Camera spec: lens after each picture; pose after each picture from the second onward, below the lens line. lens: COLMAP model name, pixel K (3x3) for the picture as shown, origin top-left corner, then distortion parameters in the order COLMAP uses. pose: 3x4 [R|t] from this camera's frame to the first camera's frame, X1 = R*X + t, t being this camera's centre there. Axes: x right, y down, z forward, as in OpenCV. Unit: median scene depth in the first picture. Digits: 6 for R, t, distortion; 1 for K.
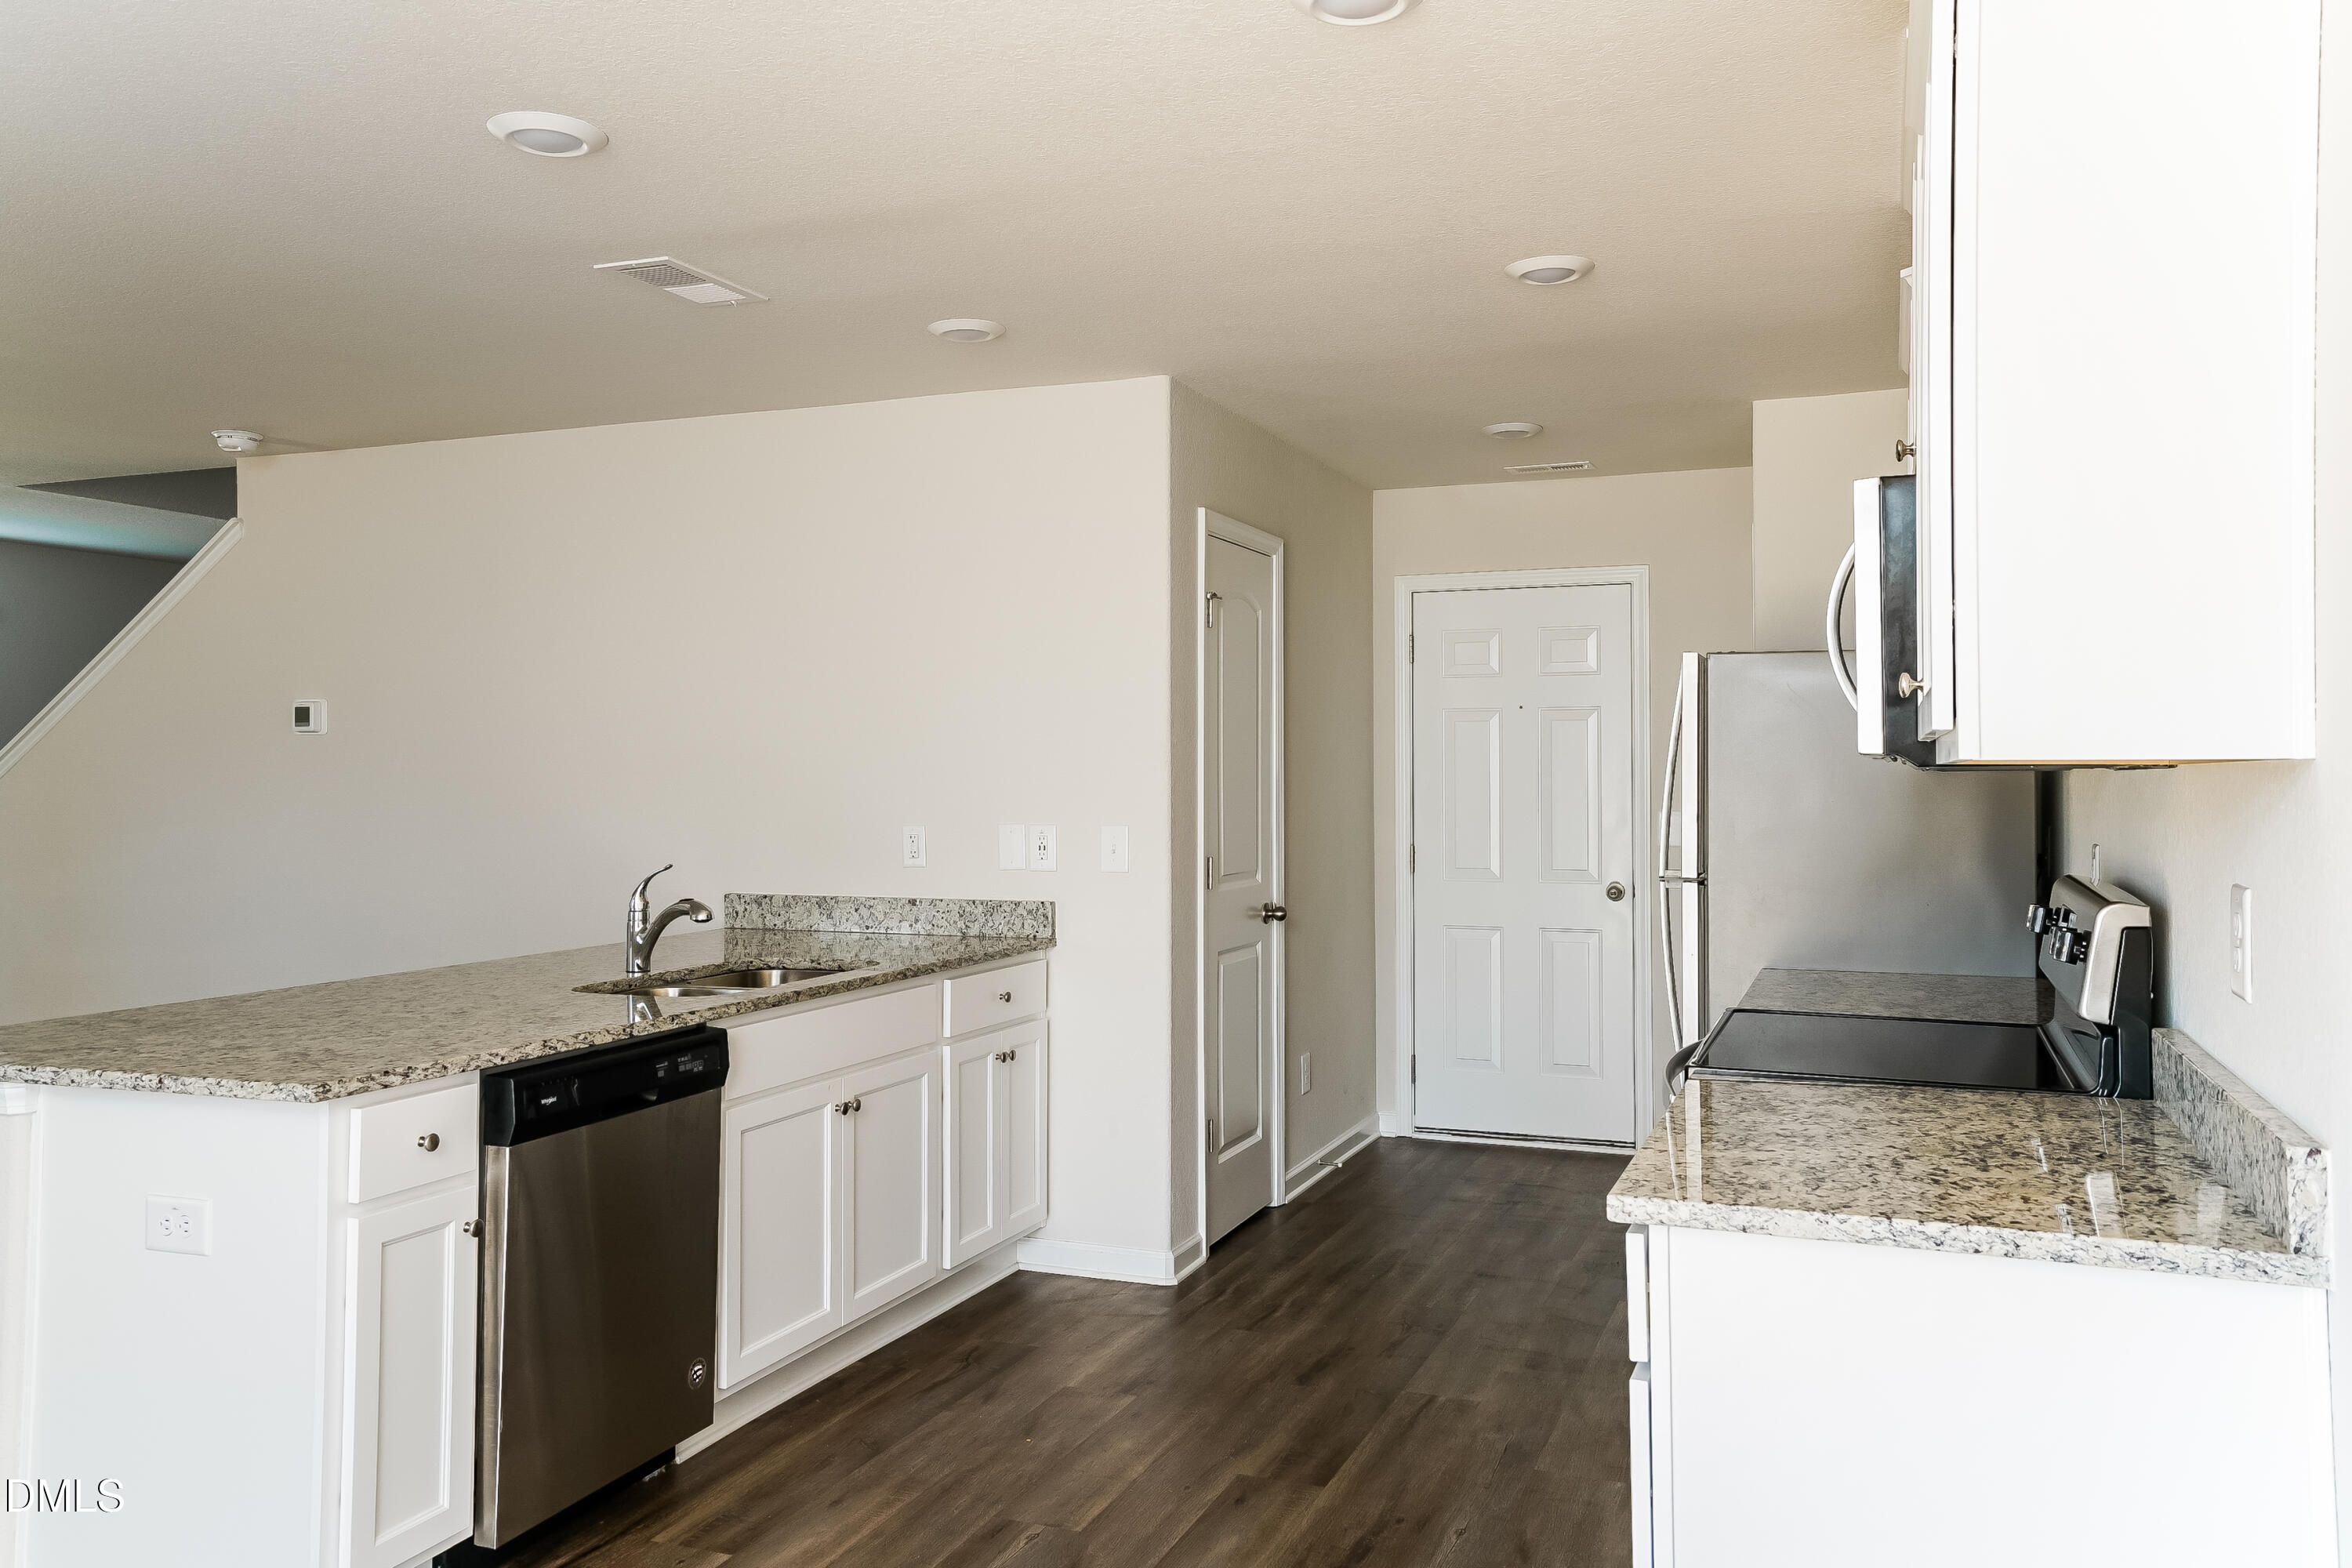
lens RADIAL K [[1820.7, 0, 1178.7], [0, 1820.7, 777.5], [0, 0, 1]] dist [0.052047, 0.001367]
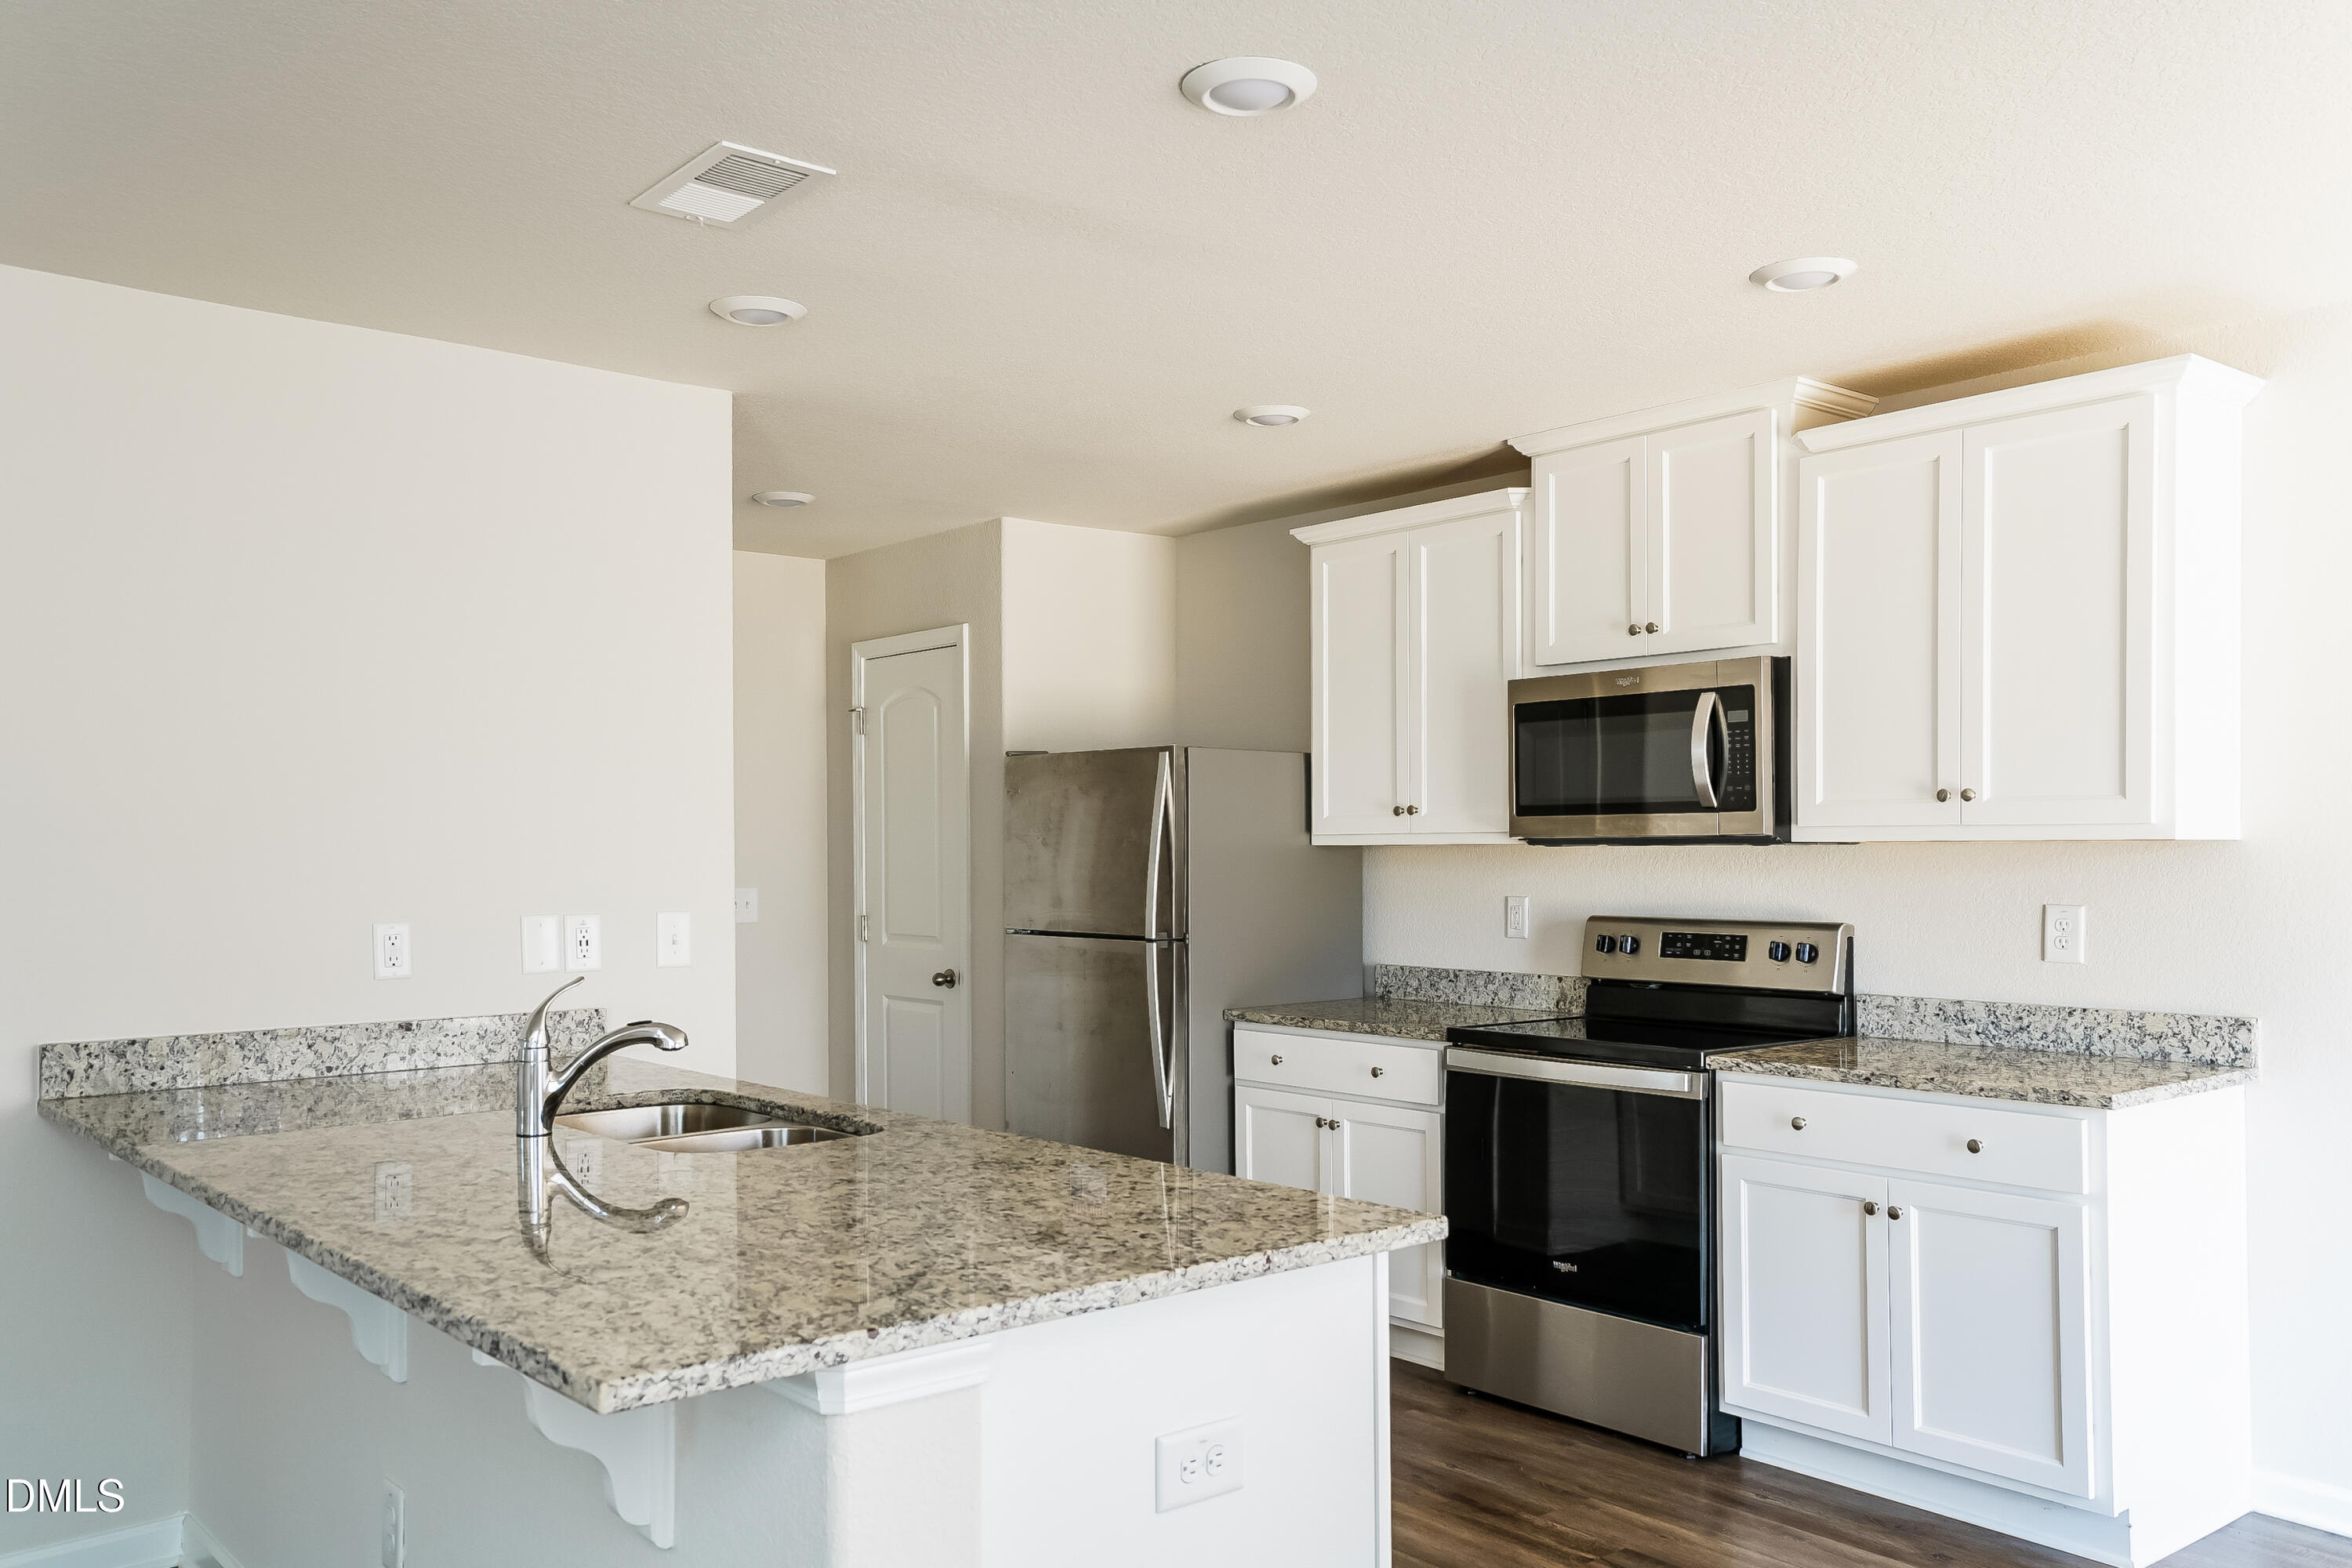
lens RADIAL K [[1820.7, 0, 1177.5], [0, 1820.7, 790.2], [0, 0, 1]] dist [0.052047, 0.001367]
pose [[0.471560, 0.030013, 0.881323, -0.654553], [0.005628, 0.999298, -0.037042, 0.002012], [-0.881816, 0.022427, 0.471060, 0.369238]]
